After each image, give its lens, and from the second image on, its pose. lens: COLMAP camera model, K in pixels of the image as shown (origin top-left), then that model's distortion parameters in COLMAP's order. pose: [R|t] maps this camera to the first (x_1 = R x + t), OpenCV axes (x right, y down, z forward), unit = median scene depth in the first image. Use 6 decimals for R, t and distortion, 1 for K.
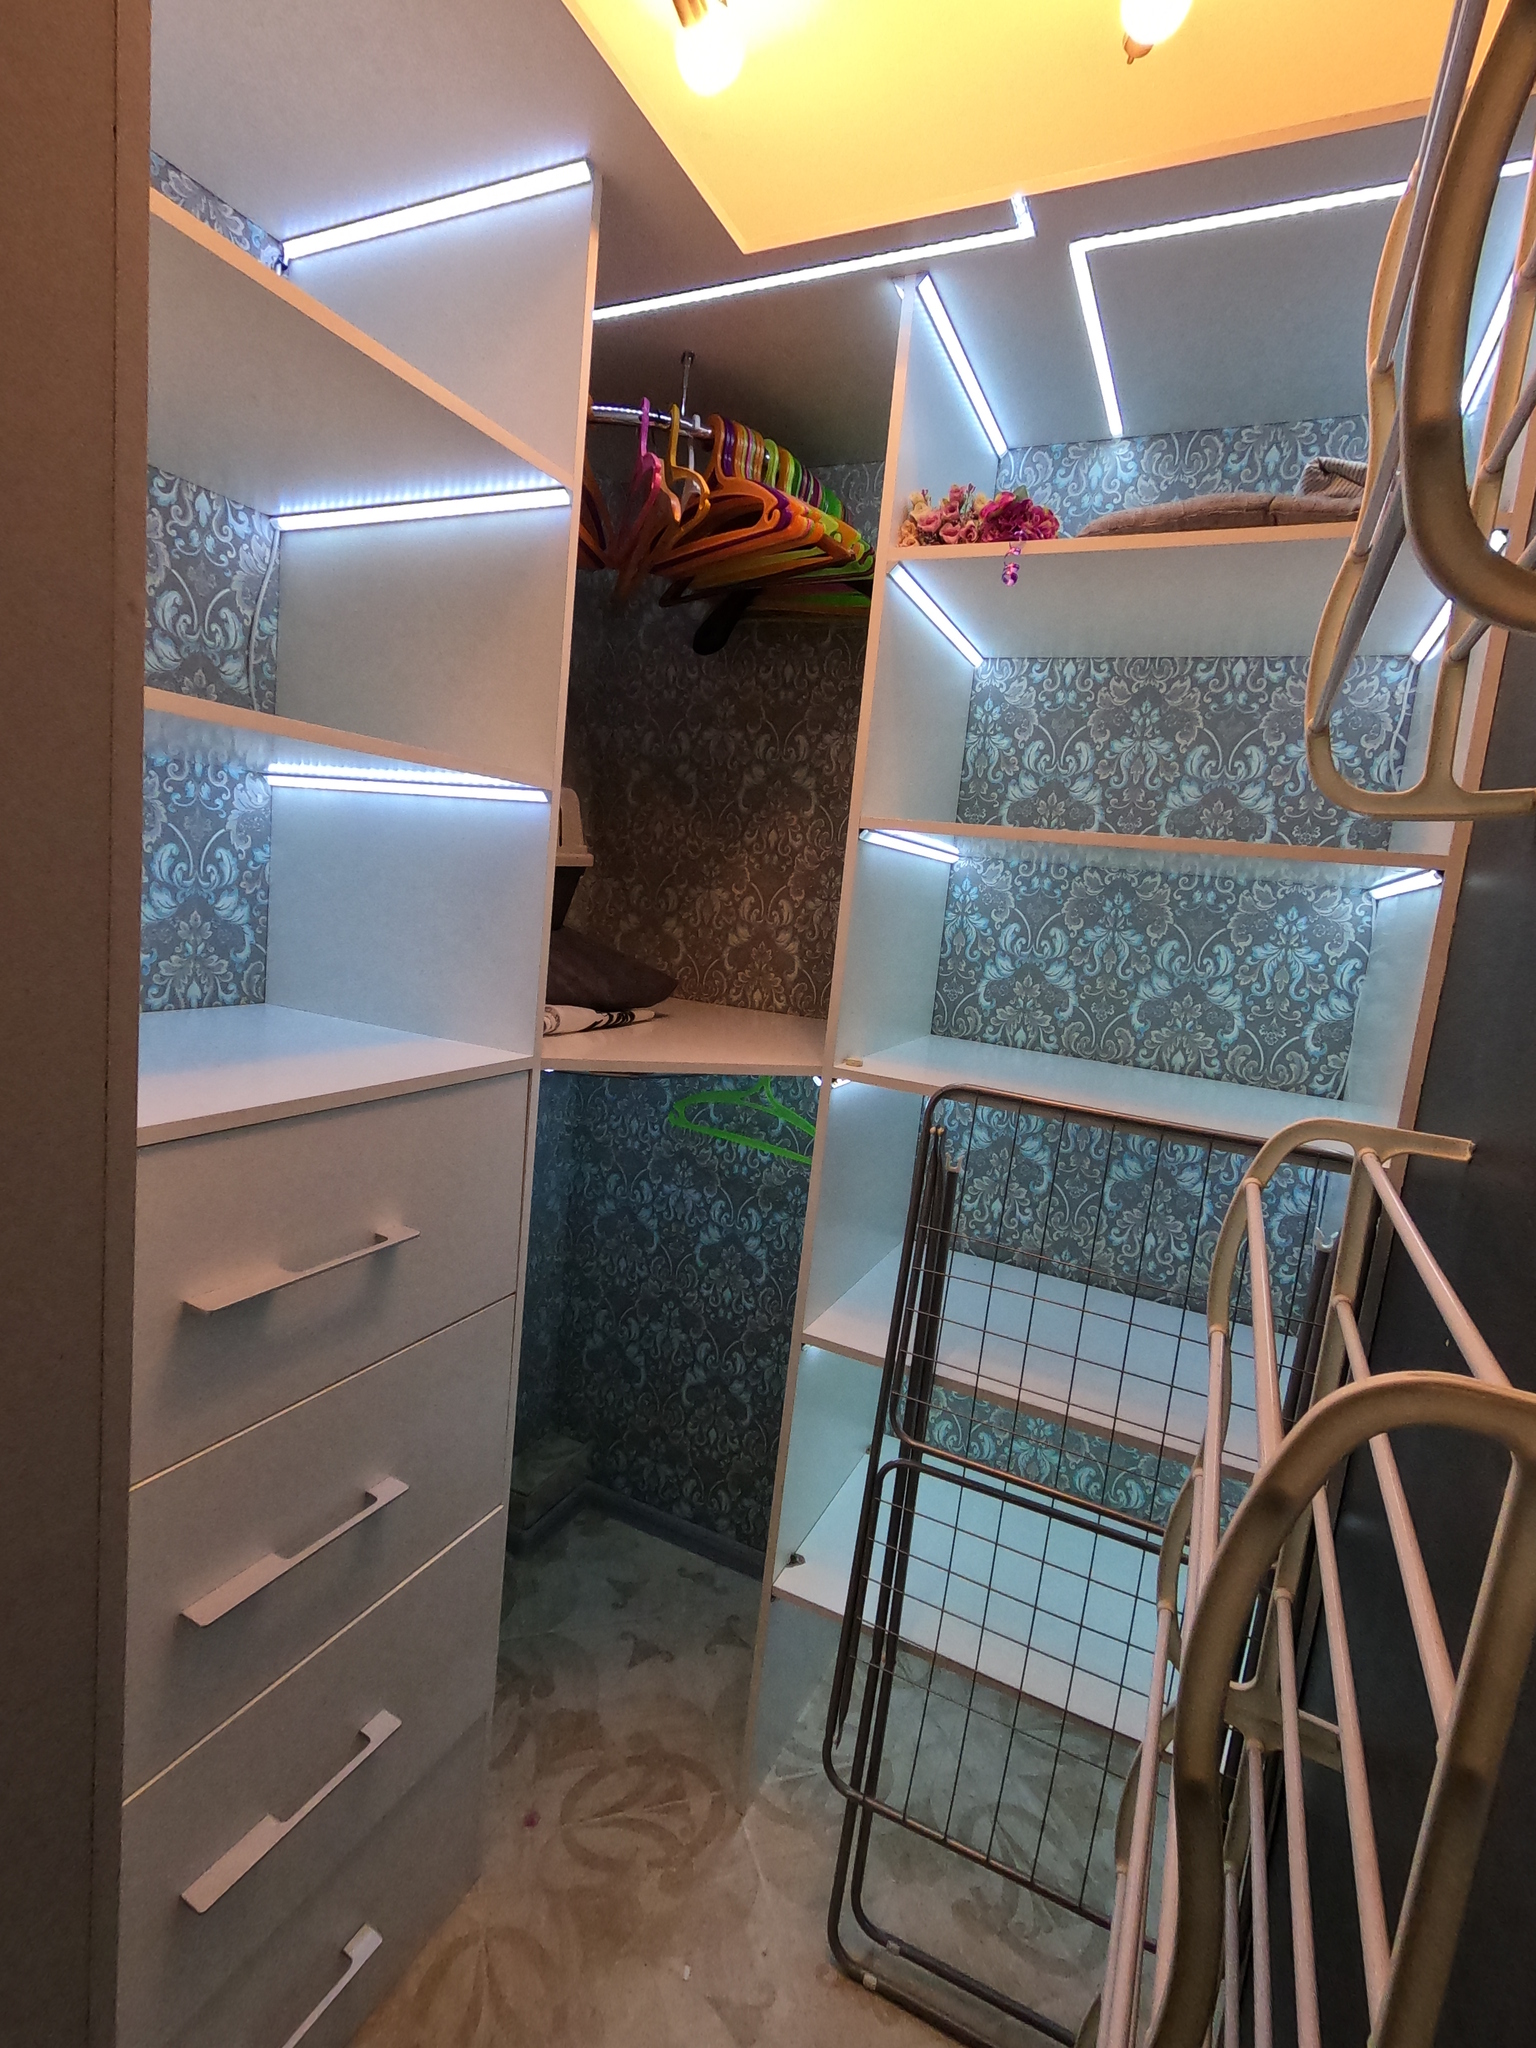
lens RADIAL K [[980.5, 0, 763.6], [0, 980.5, 1024.6], [0, 0, 1]] dist [-0.006502, 0.002596]
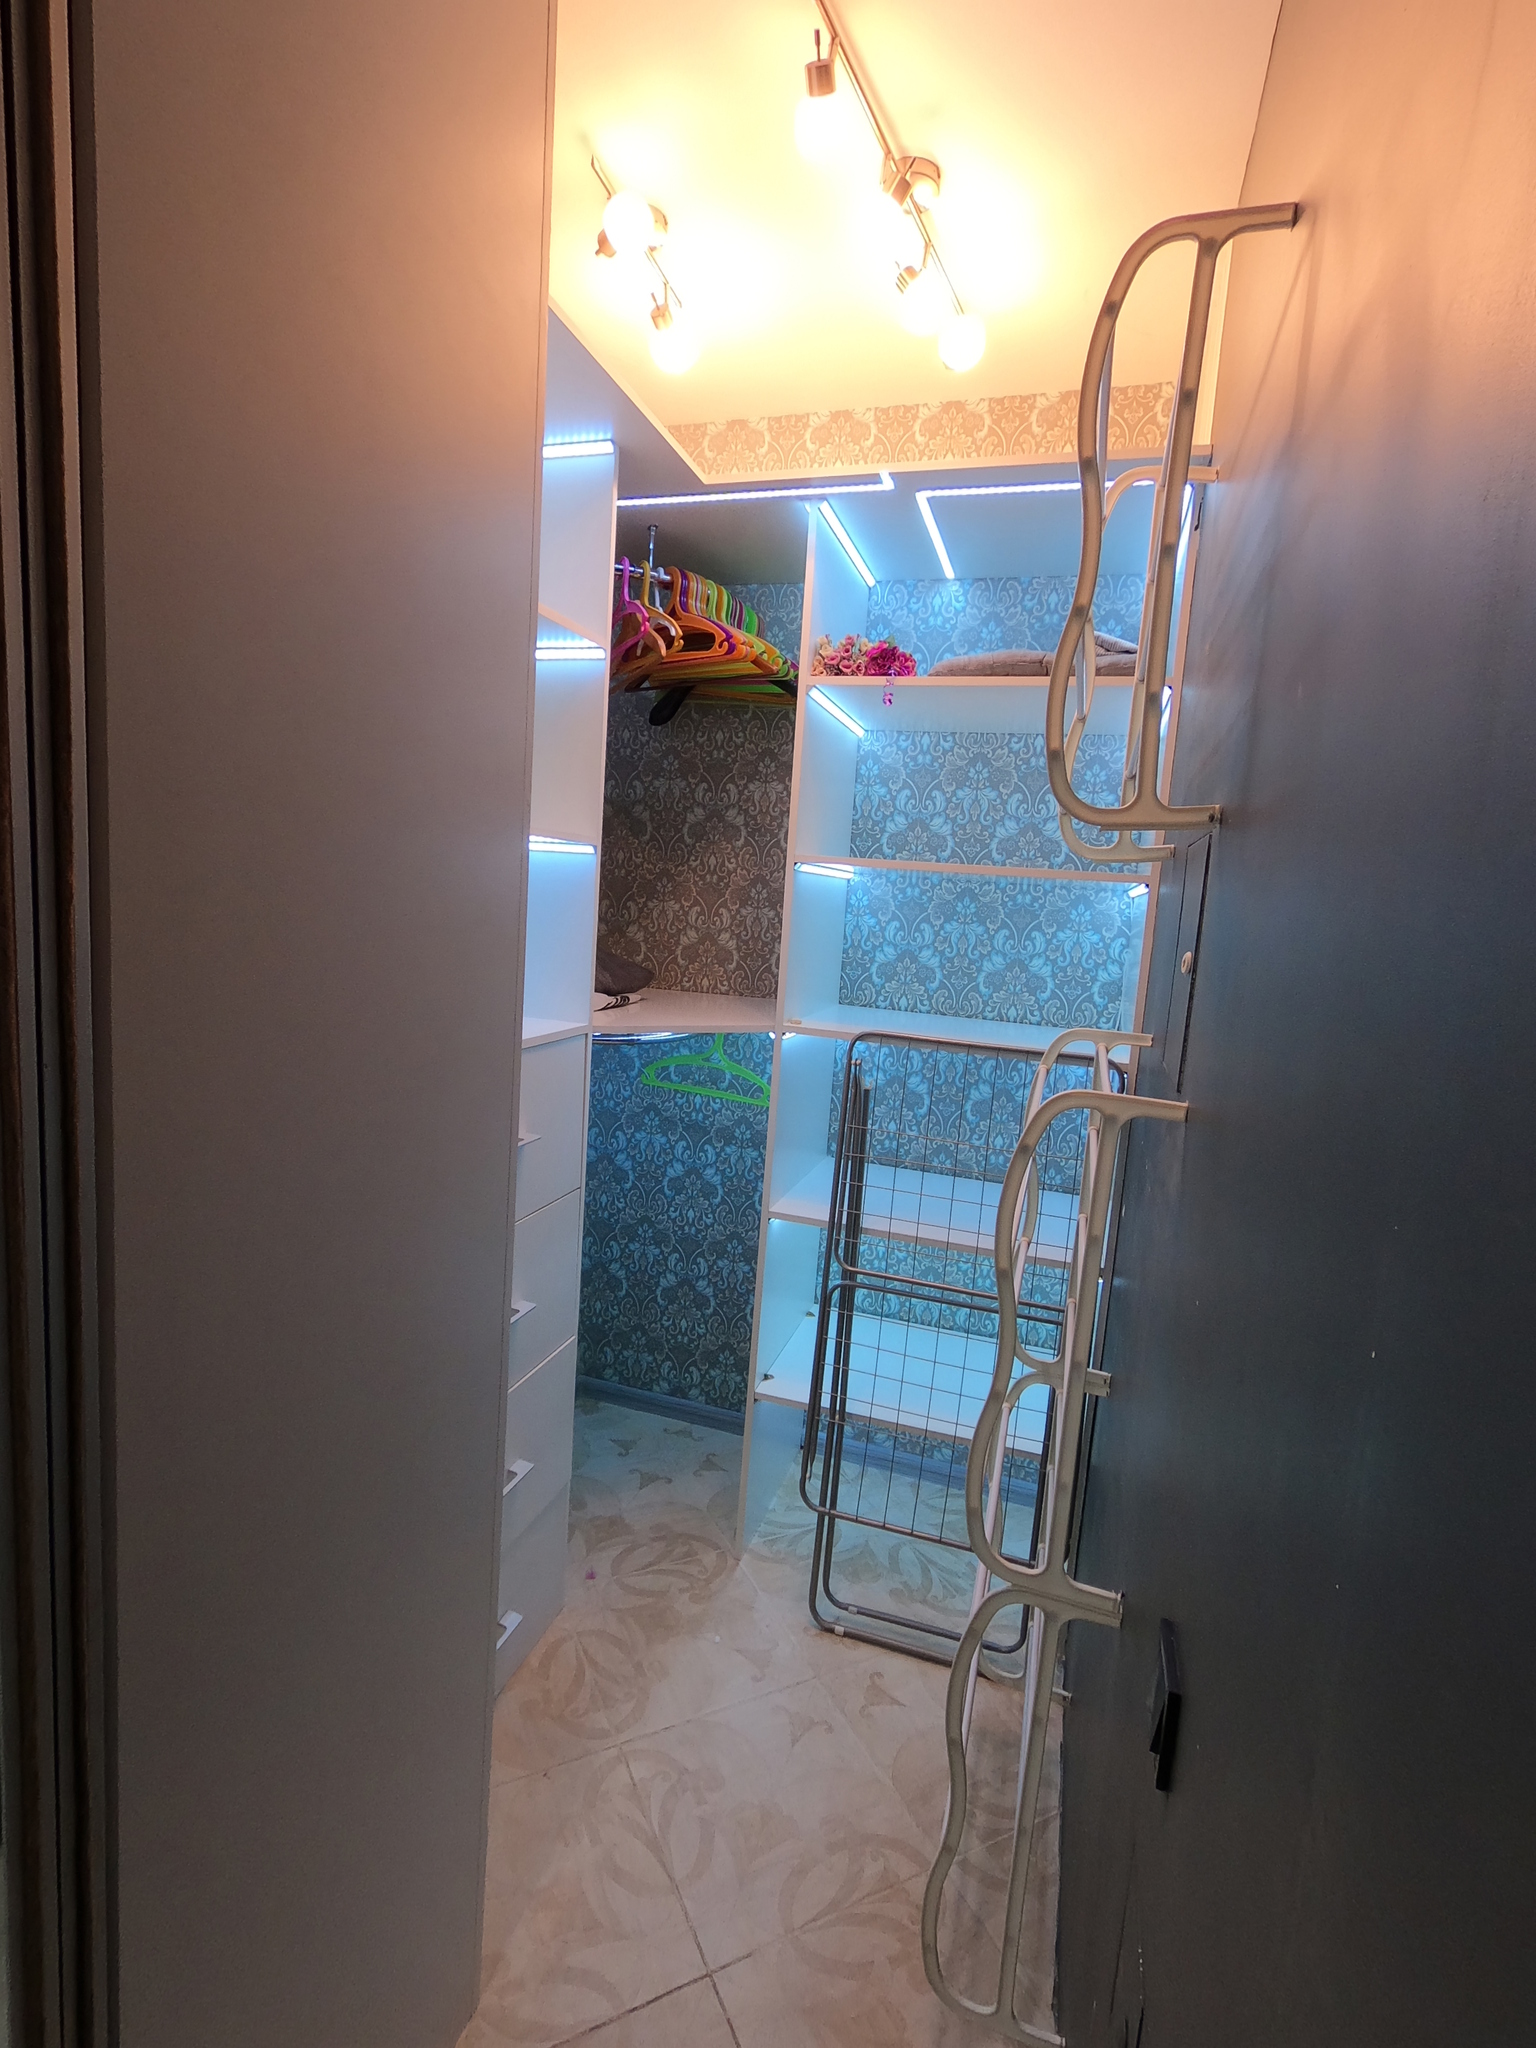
lens RADIAL K [[980.5, 0, 767.9], [0, 980.5, 1024.0], [0, 0, 1]] dist [-0.006502, 0.002596]
pose [[0.989860, -0.047497, 0.133868, -0.132188], [0.047026, 0.998871, 0.006680, 0.028035], [-0.134035, -0.000317, 0.990977, -0.402411]]
